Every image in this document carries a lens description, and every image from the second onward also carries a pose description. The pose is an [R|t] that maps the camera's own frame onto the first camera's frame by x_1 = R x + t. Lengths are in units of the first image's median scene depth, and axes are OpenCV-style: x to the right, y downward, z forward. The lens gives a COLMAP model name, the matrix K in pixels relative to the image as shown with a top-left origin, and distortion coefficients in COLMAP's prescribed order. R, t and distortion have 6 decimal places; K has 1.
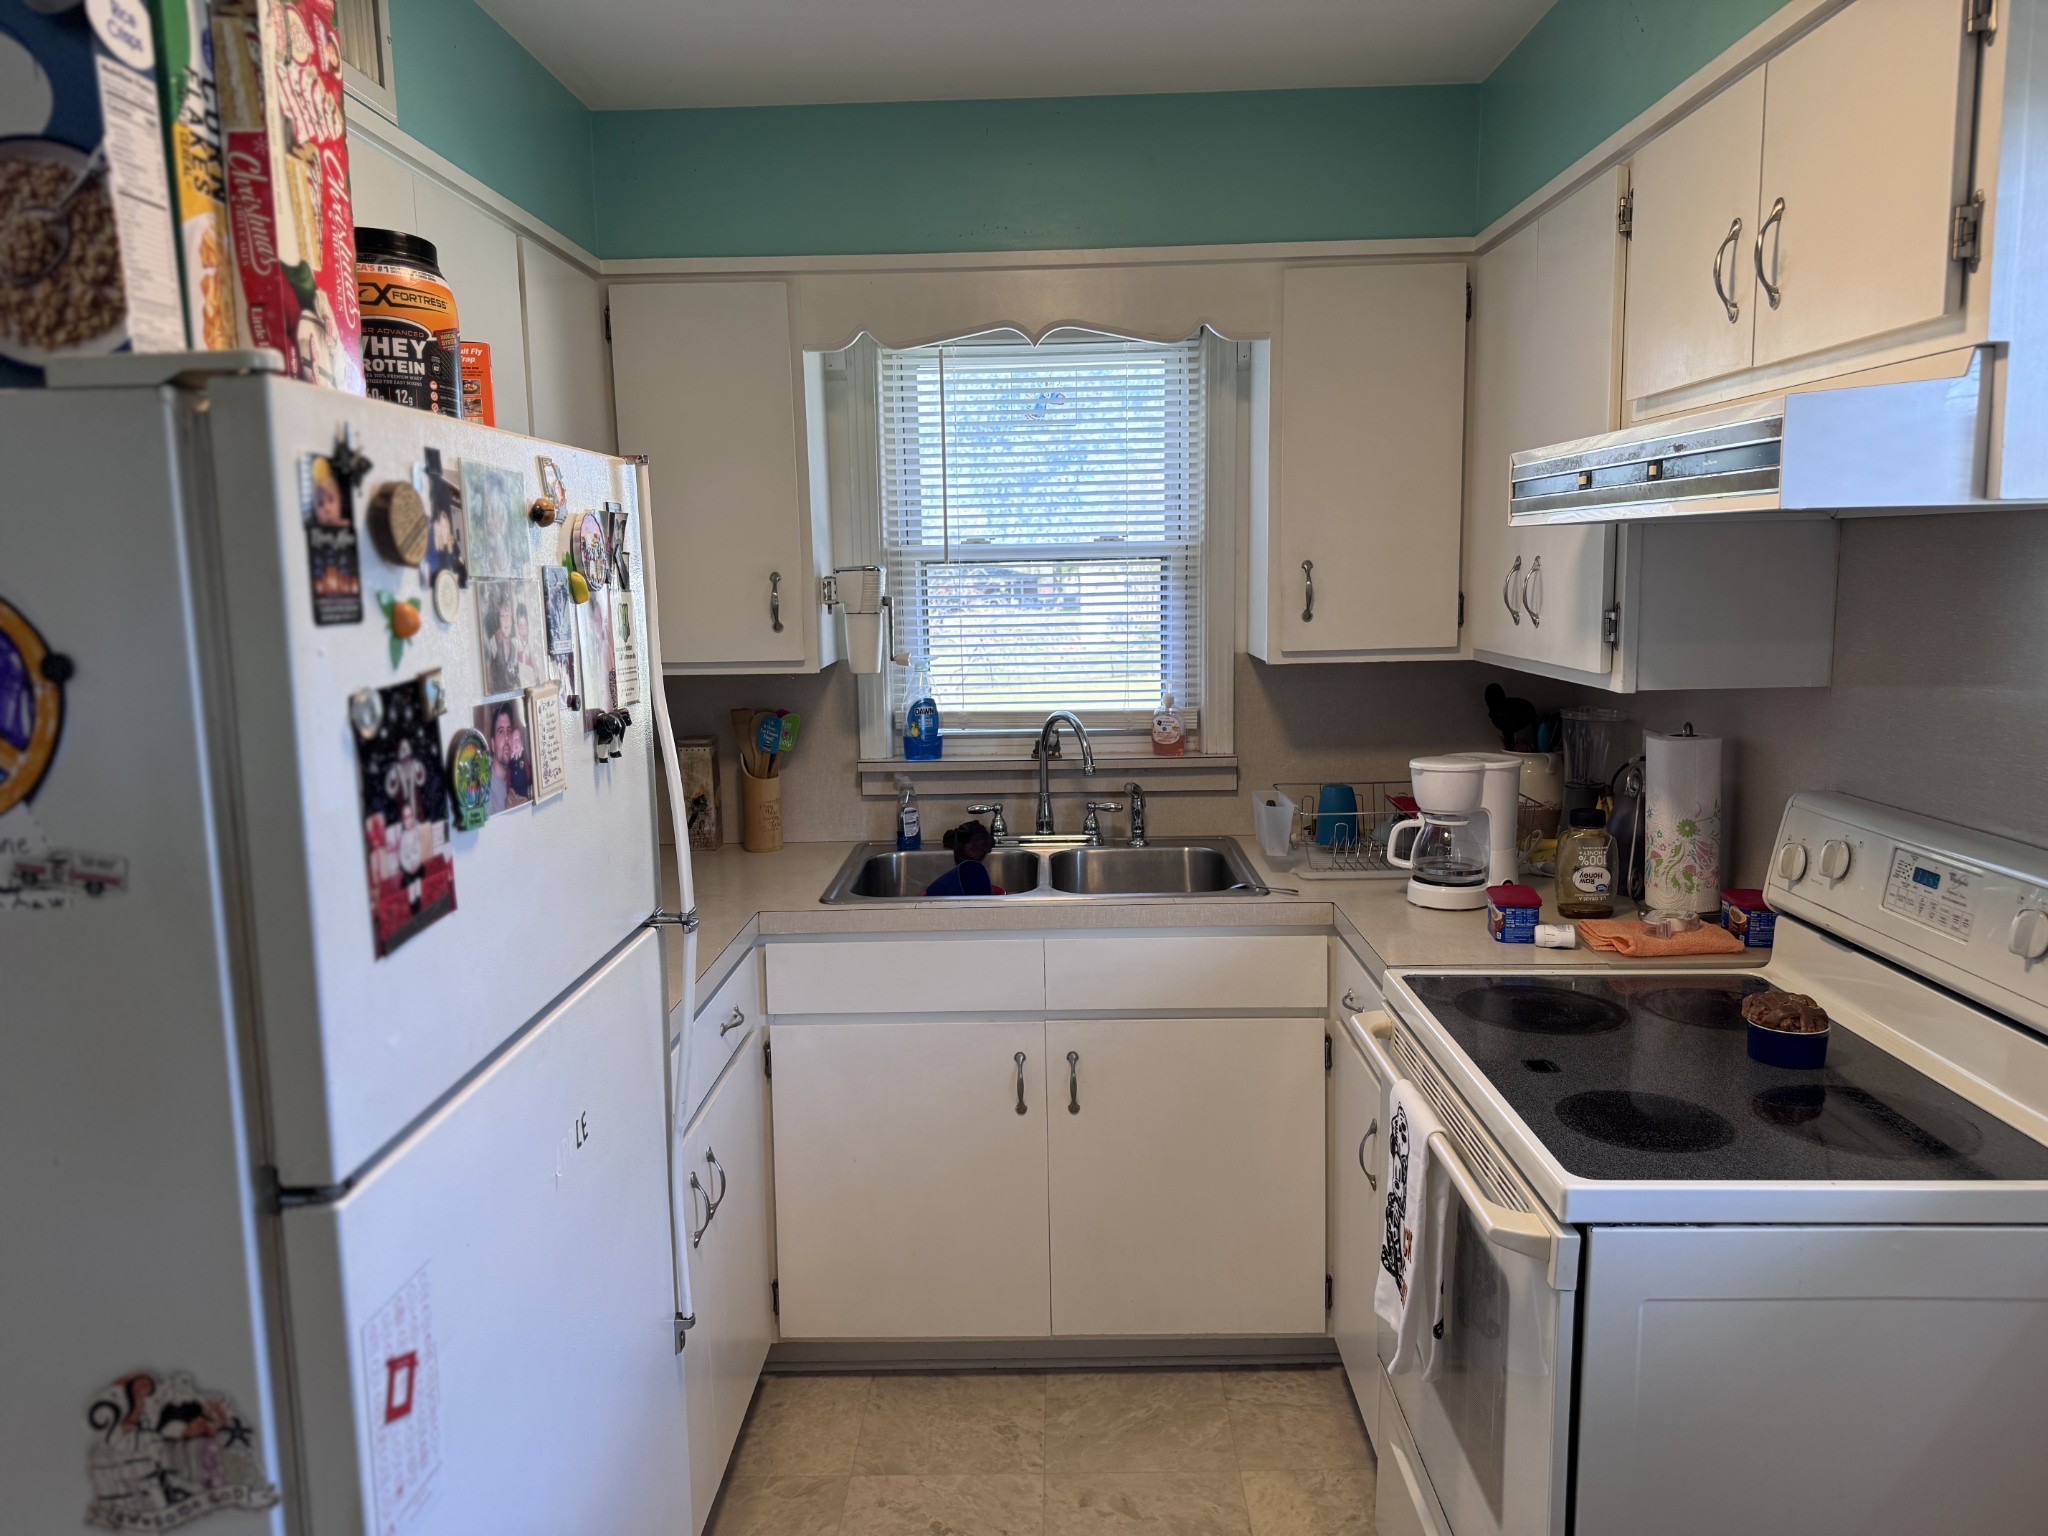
lens RADIAL K [[1456.9, 0, 1024.0], [0, 1456.9, 768.0], [0, 0, 1]] dist [0.036058, -0.001001]
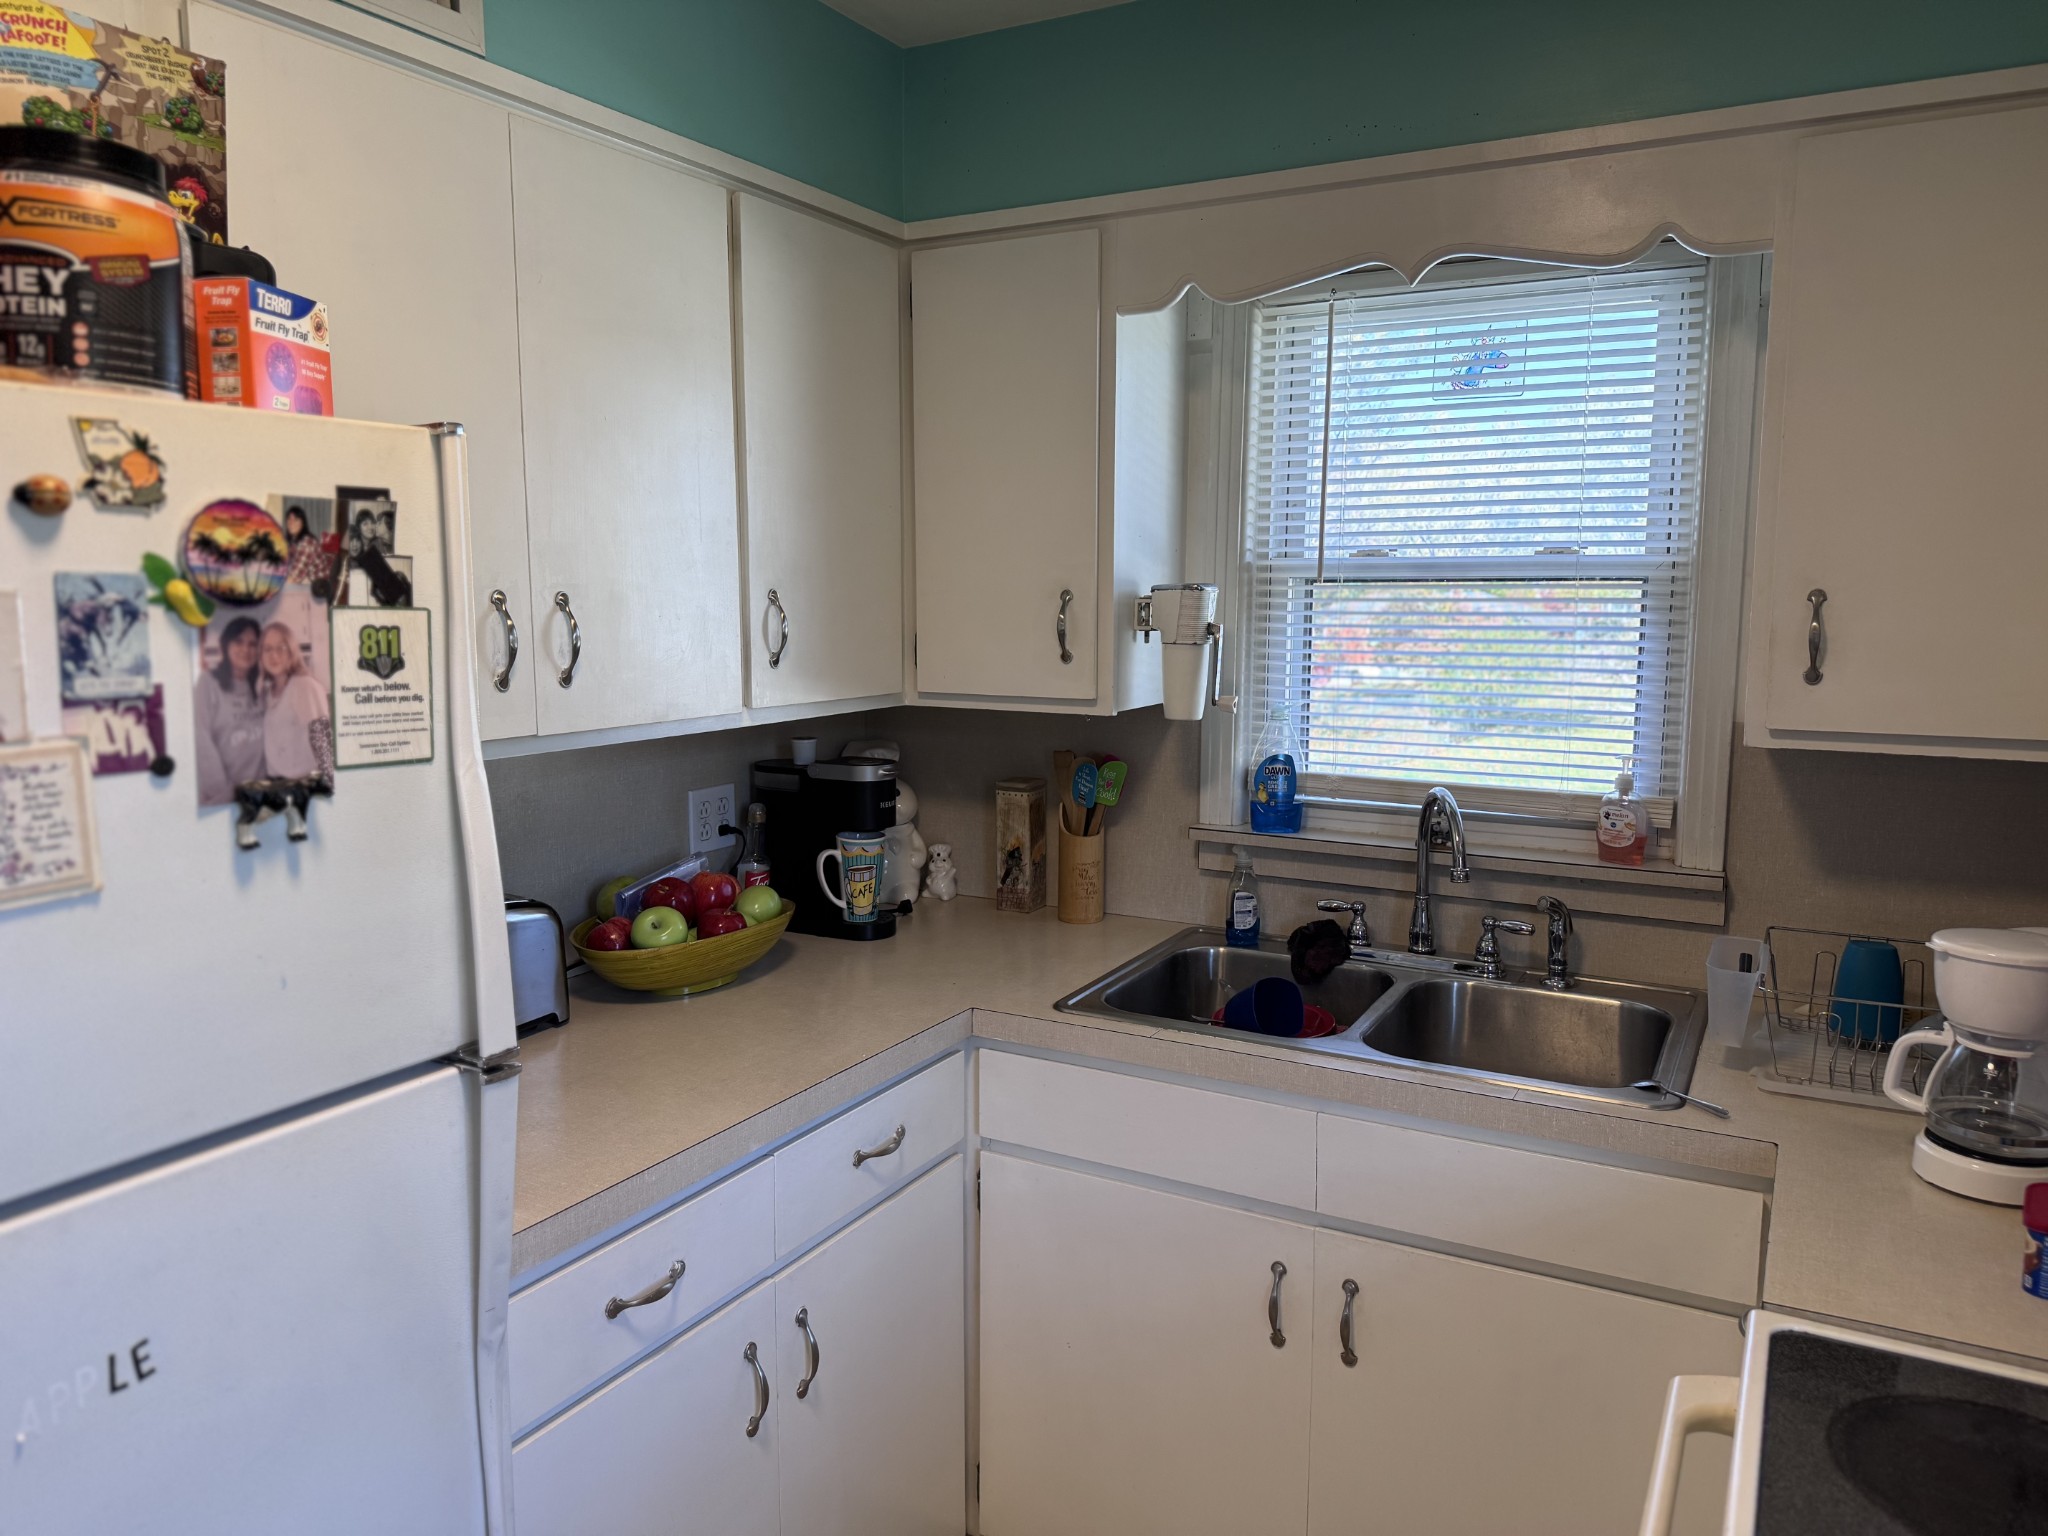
lens RADIAL K [[1447.4, 0, 1016.8], [0, 1447.4, 757.0], [0, 0, 1]] dist [0.079777, -0.051181]
pose [[0.879329, 0.077608, -0.469848, 0.173955], [-0.084812, 0.996380, 0.005850, -0.039340], [0.468601, 0.034705, 0.882728, 0.250693]]
